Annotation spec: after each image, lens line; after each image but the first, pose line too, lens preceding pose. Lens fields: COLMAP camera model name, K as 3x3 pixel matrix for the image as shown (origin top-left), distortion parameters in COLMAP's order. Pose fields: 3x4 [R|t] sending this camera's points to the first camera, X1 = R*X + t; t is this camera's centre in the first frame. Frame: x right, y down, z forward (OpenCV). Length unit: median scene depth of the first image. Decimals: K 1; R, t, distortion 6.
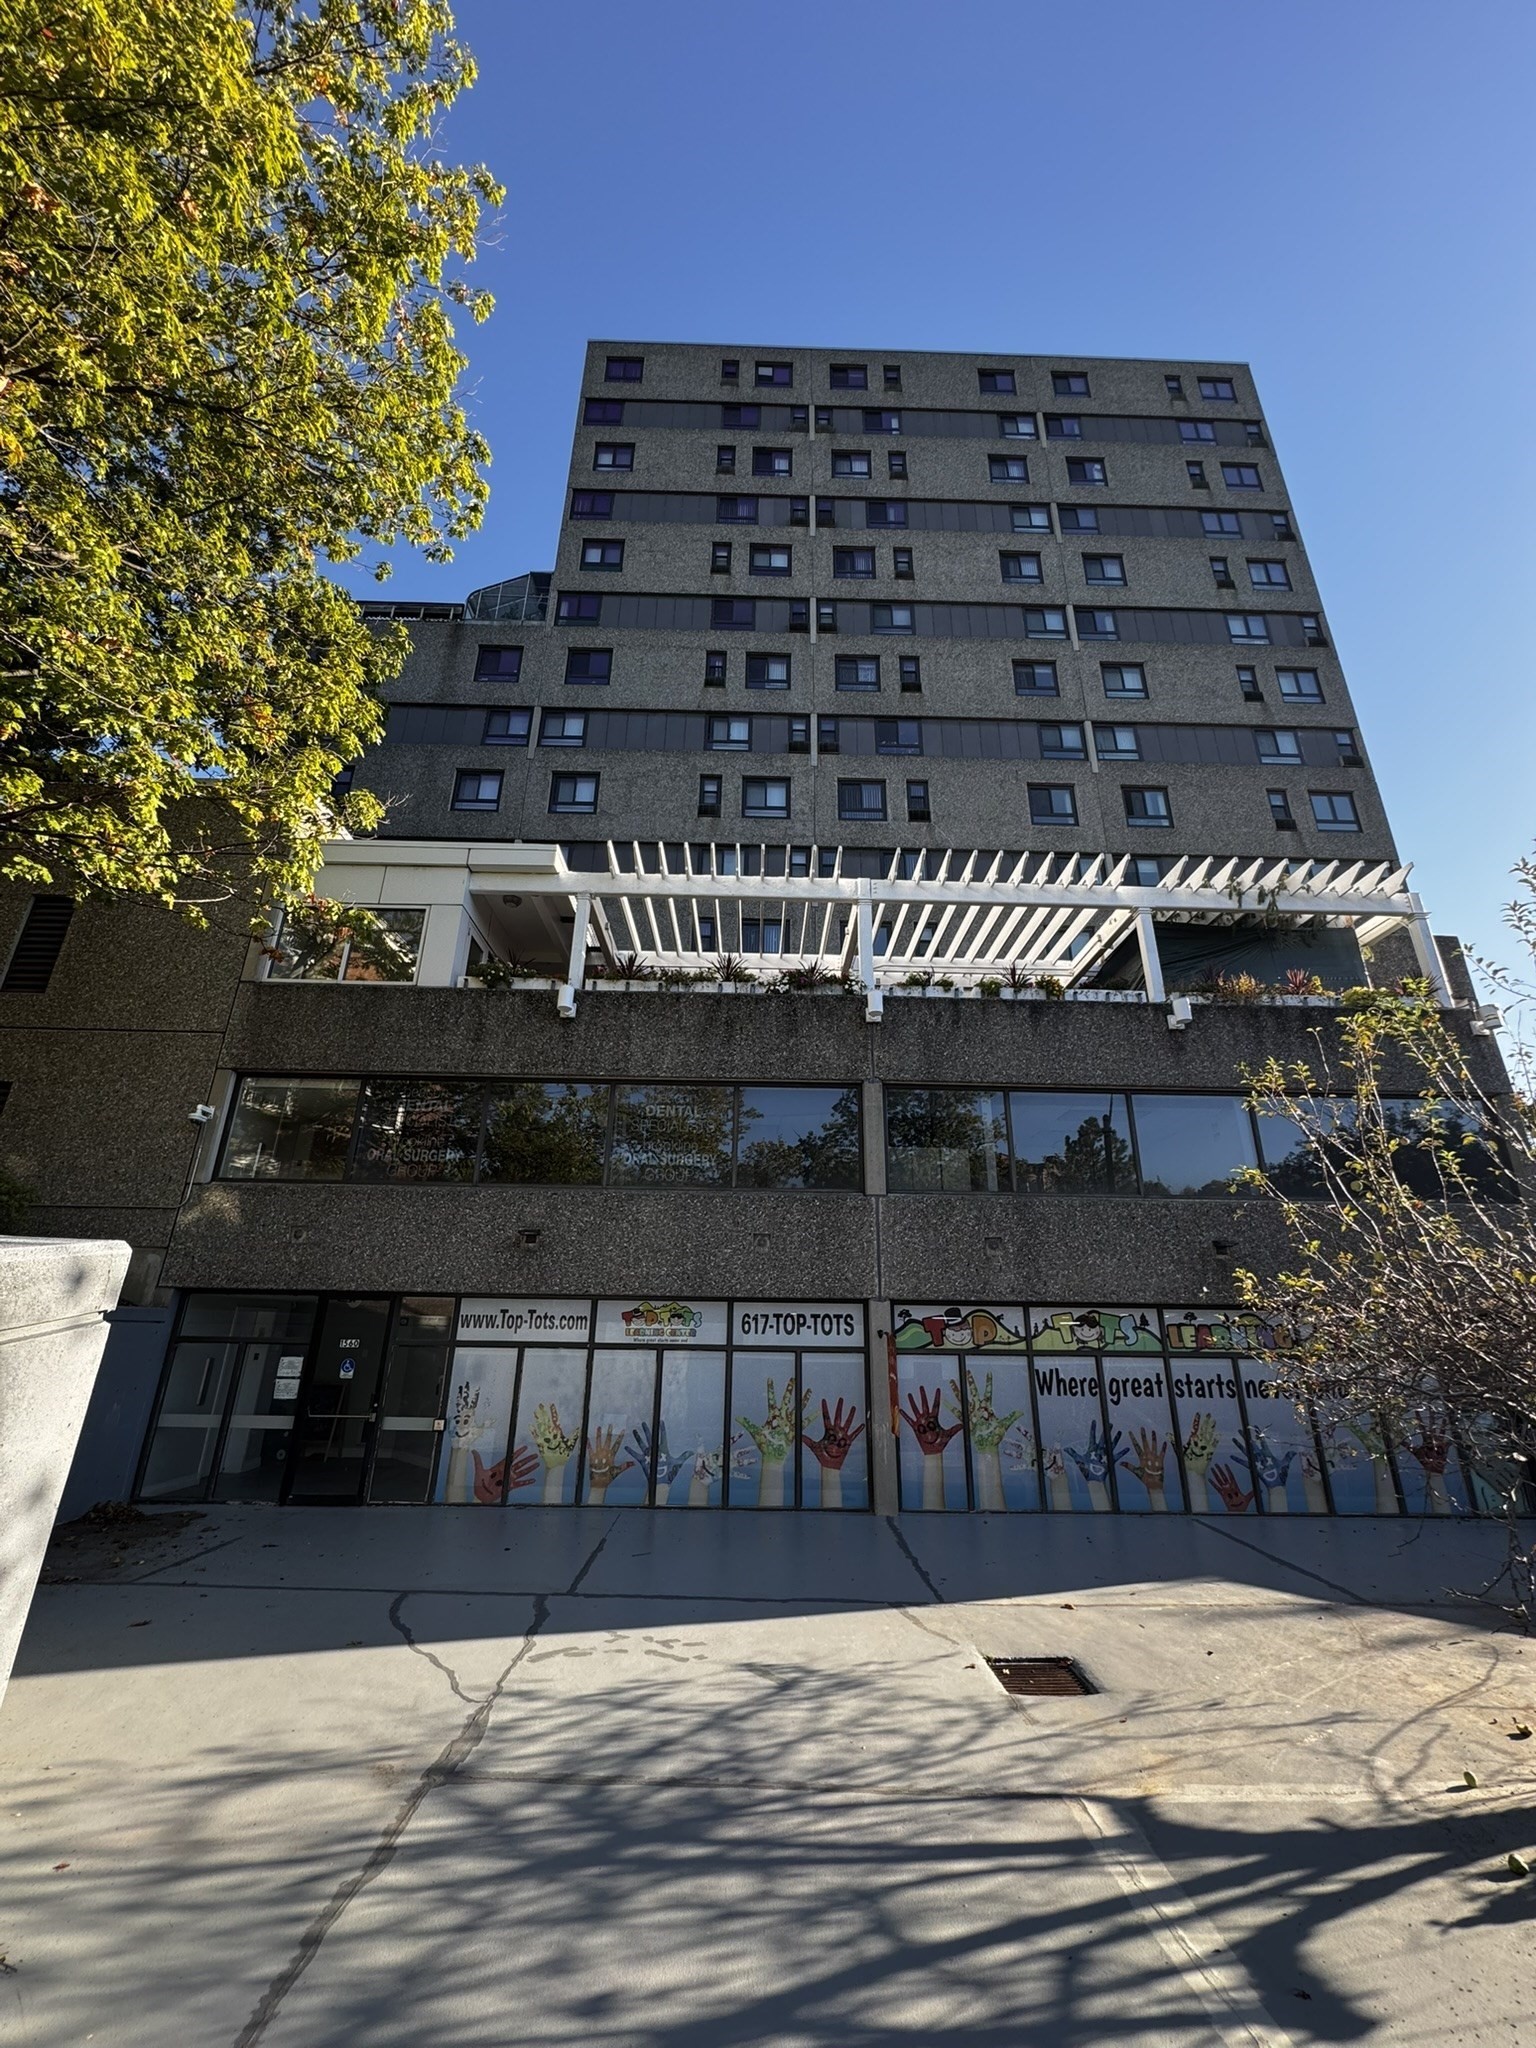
lens RADIAL K [[817.1, 0, 769.4], [0, 817.1, 1024.1], [0, 0, 1]] dist [-0.004967, 0.000339]
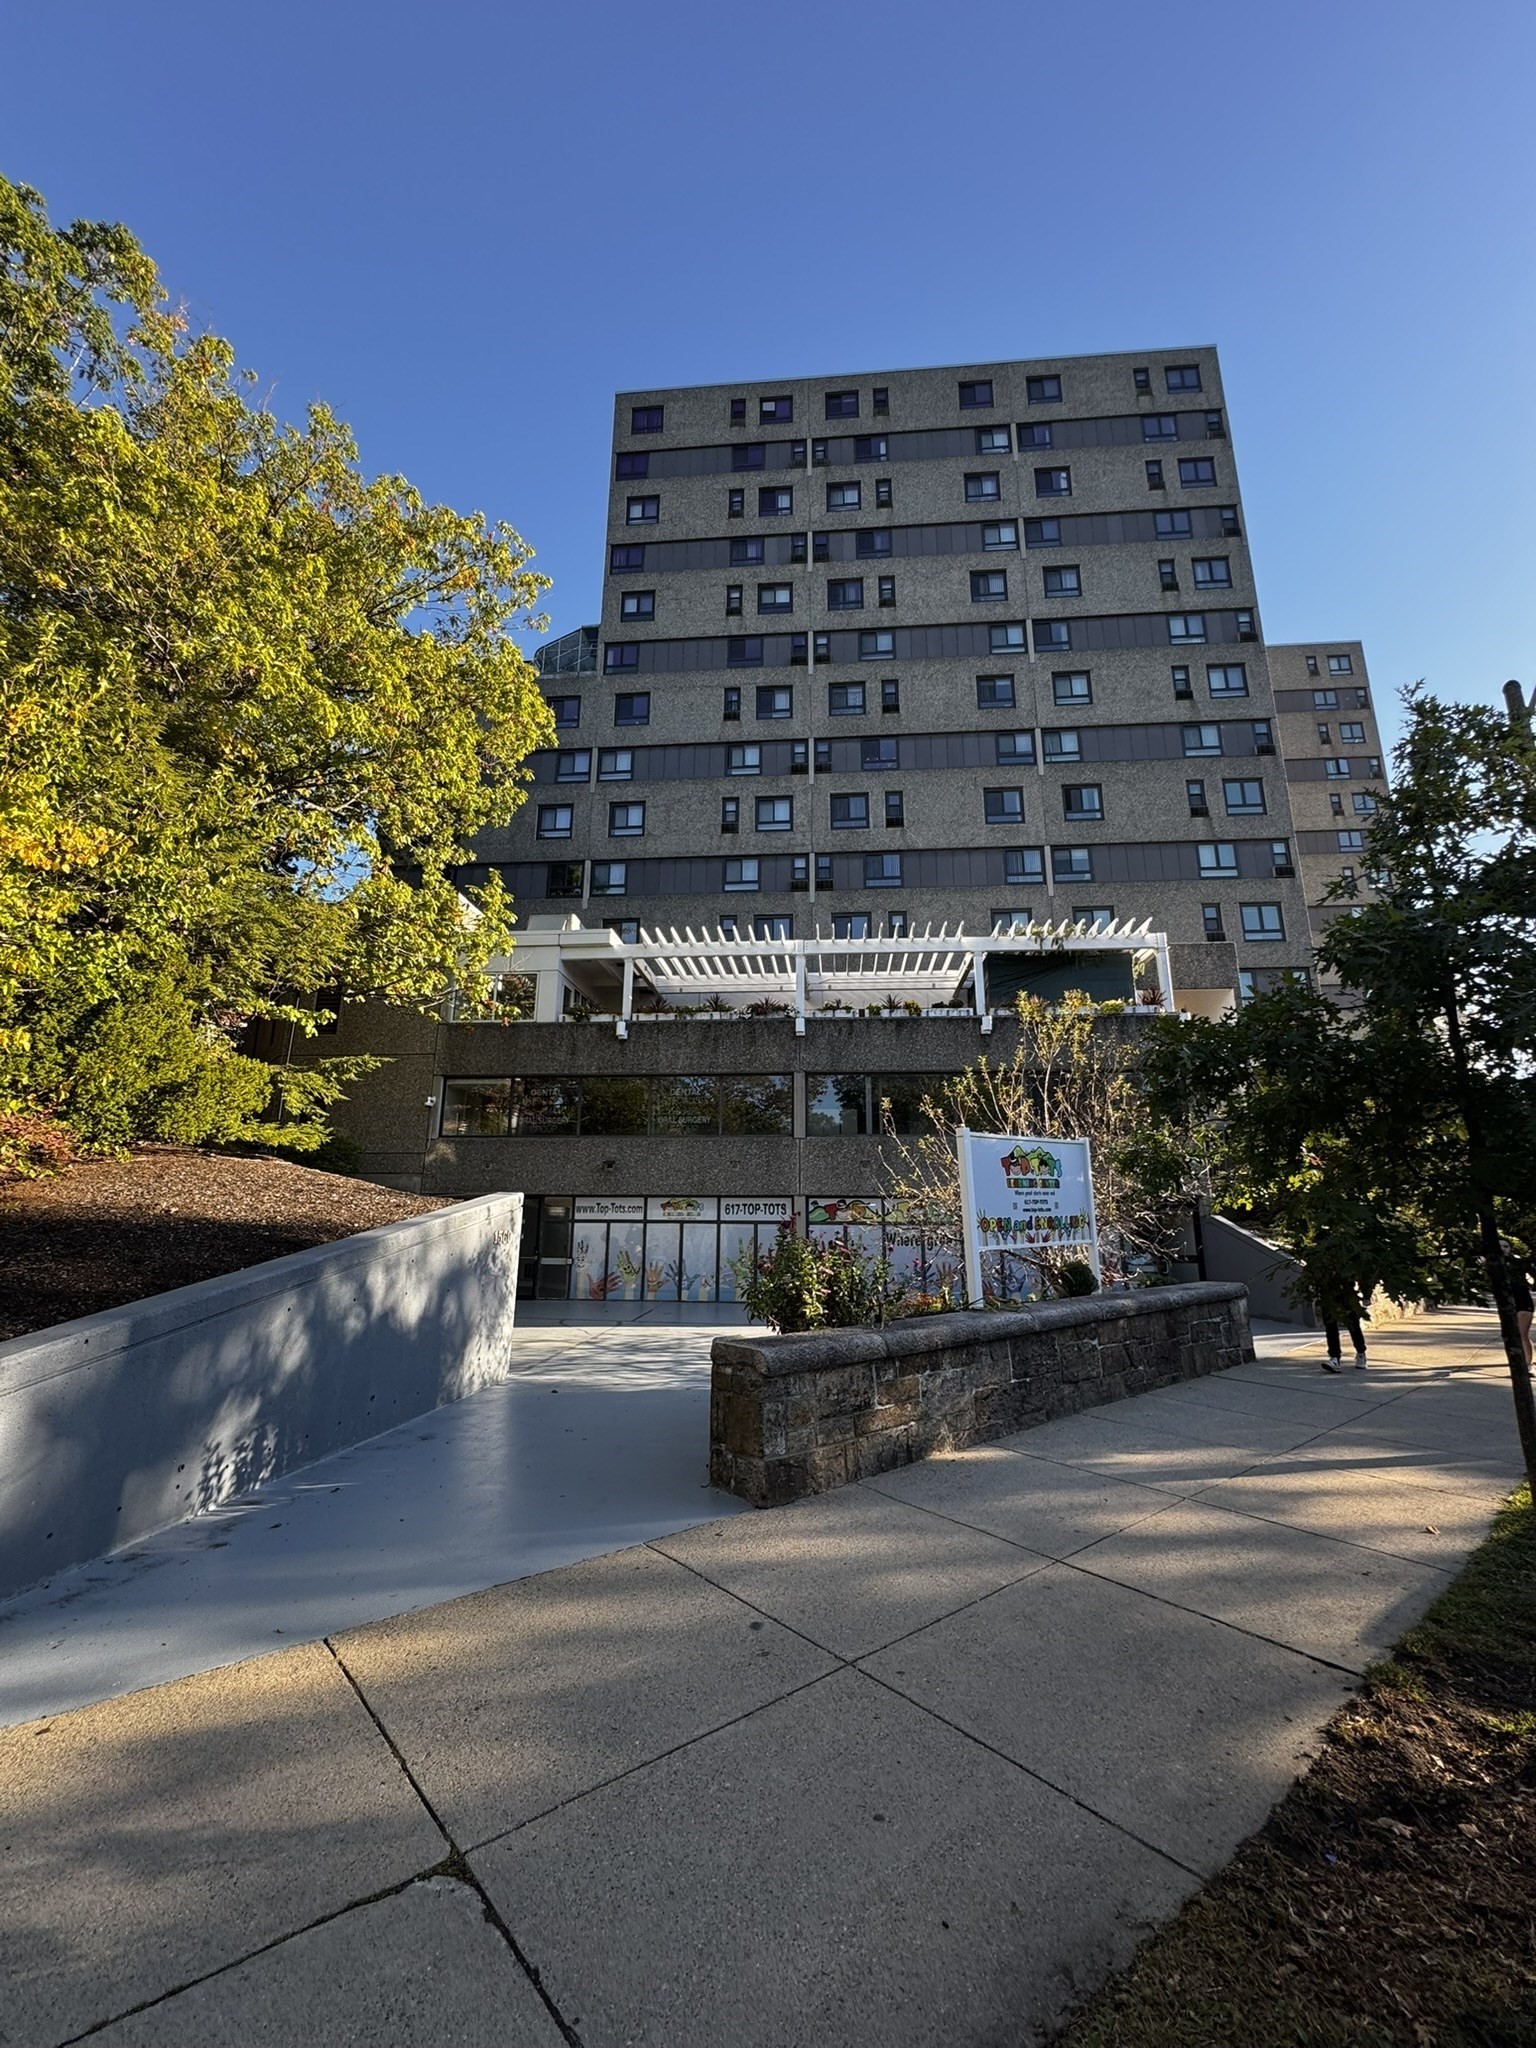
lens RADIAL K [[817.1, 0, 768.8], [0, 817.1, 1022.1], [0, 0, 1]] dist [-0.004967, 0.000339]
pose [[0.994379, -0.032721, -0.100699, 0.226997], [0.044736, 0.991830, 0.119468, -0.228974], [0.095967, -0.123302, 0.987718, -0.650611]]
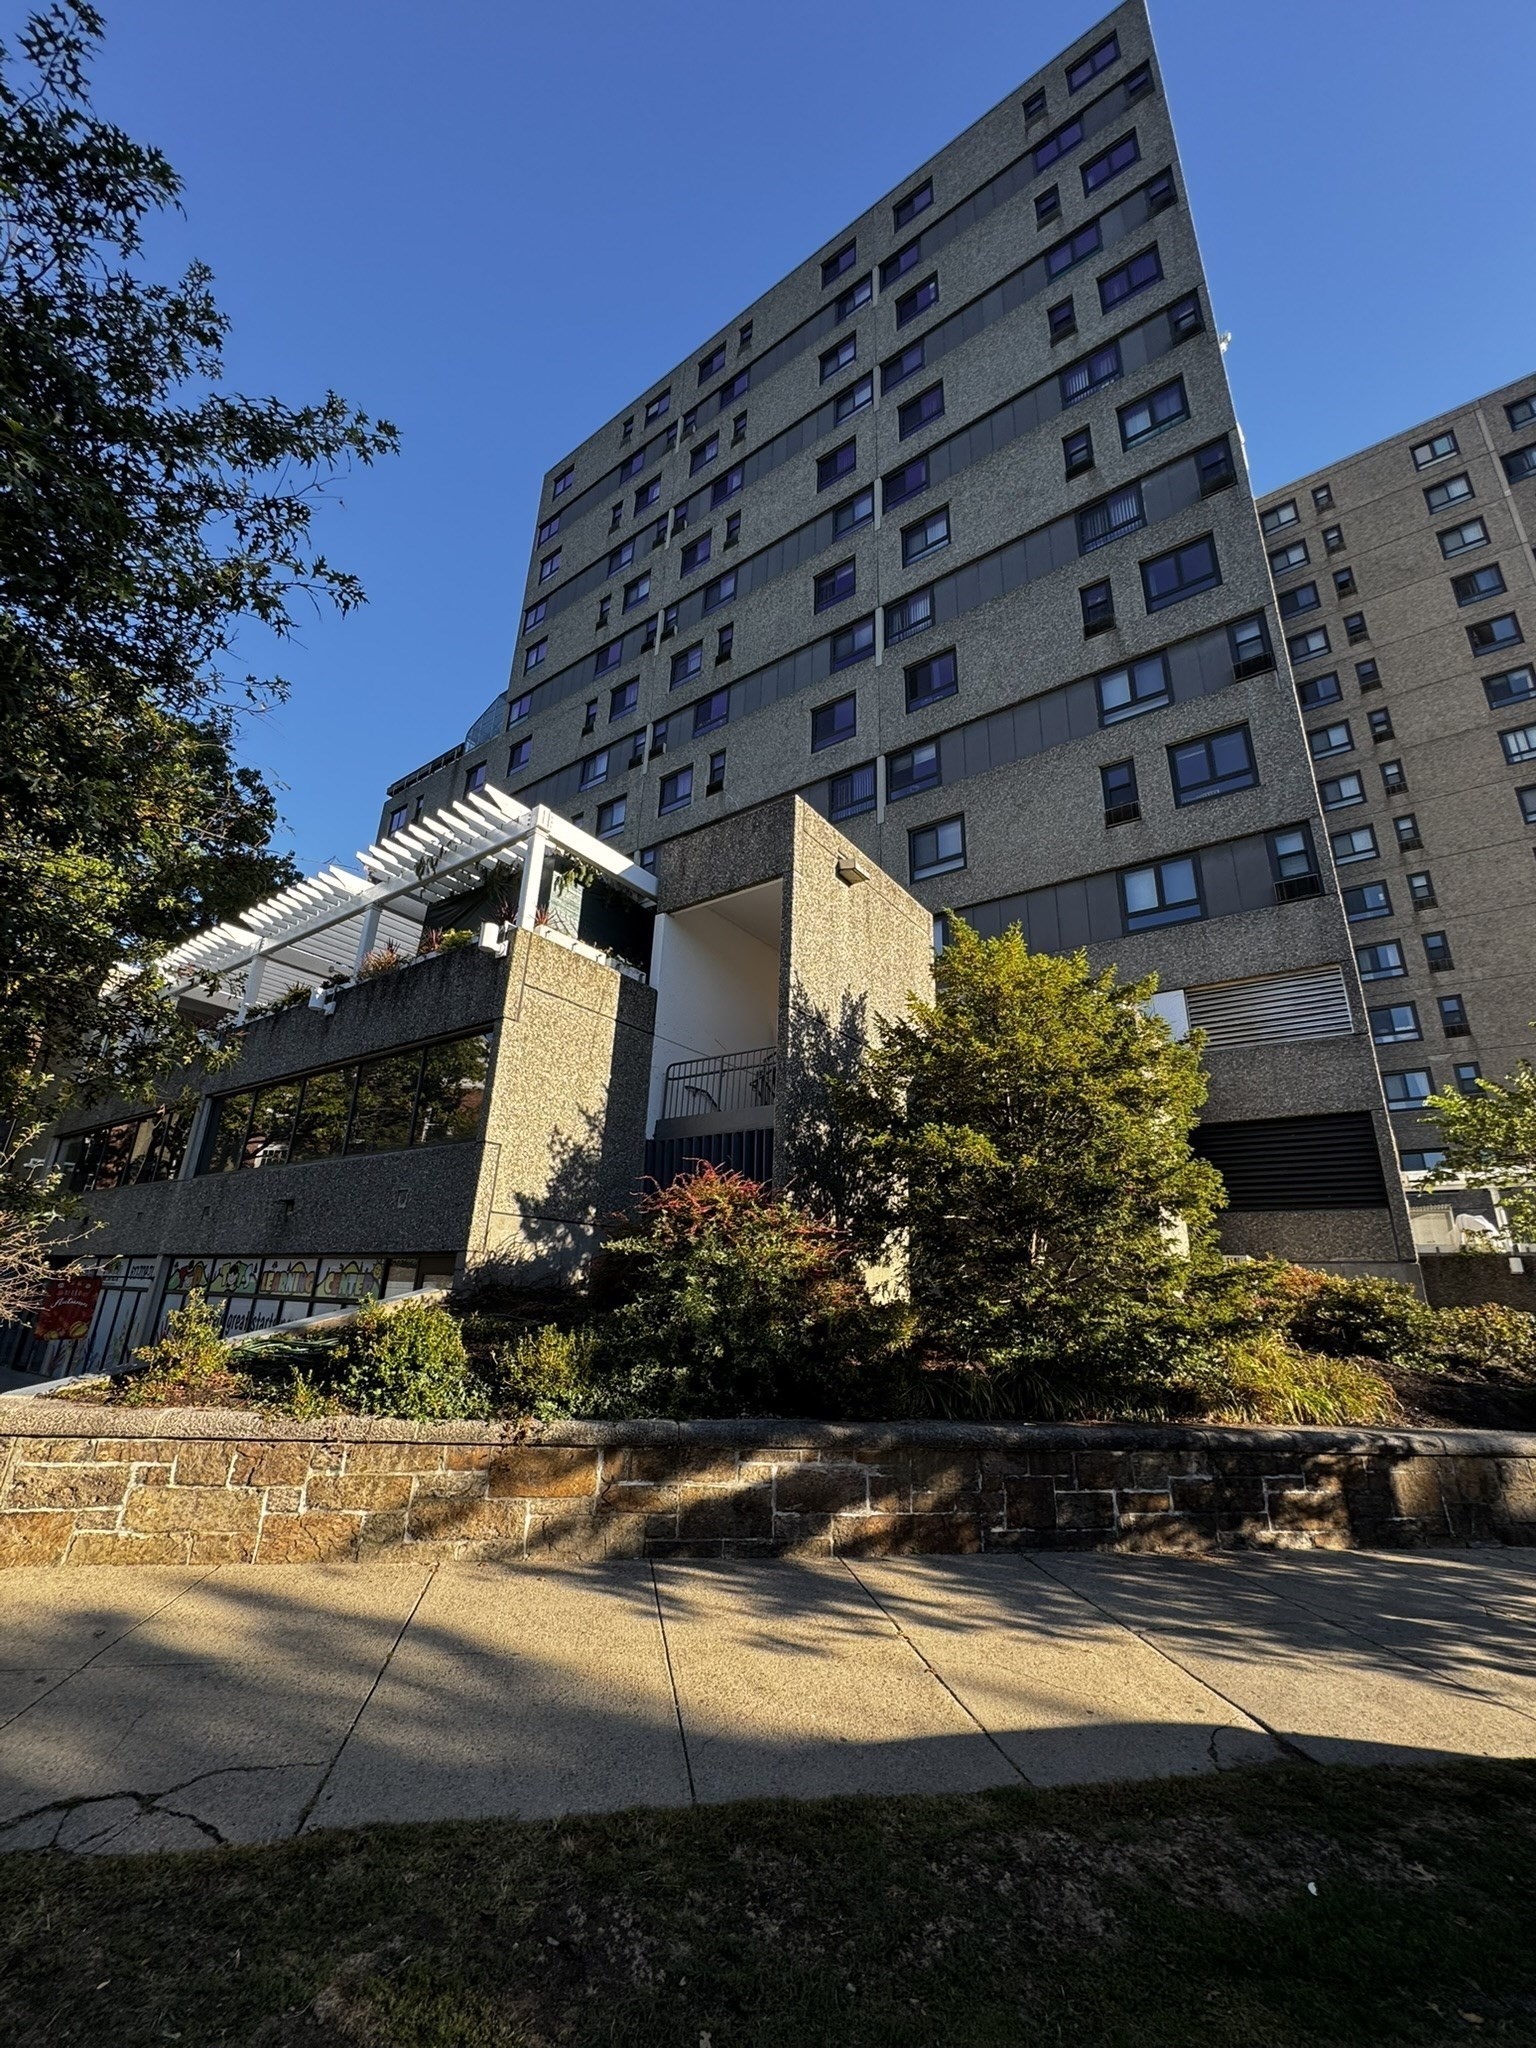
lens RADIAL K [[817.1, 0, 764.1], [0, 817.1, 1023.2], [0, 0, 1]] dist [-0.004967, 0.000339]
pose [[0.799889, -0.182972, -0.571576, 1.597128], [0.192233, 0.980326, -0.044801, 0.180140], [0.568528, -0.074040, 0.819325, 0.406772]]
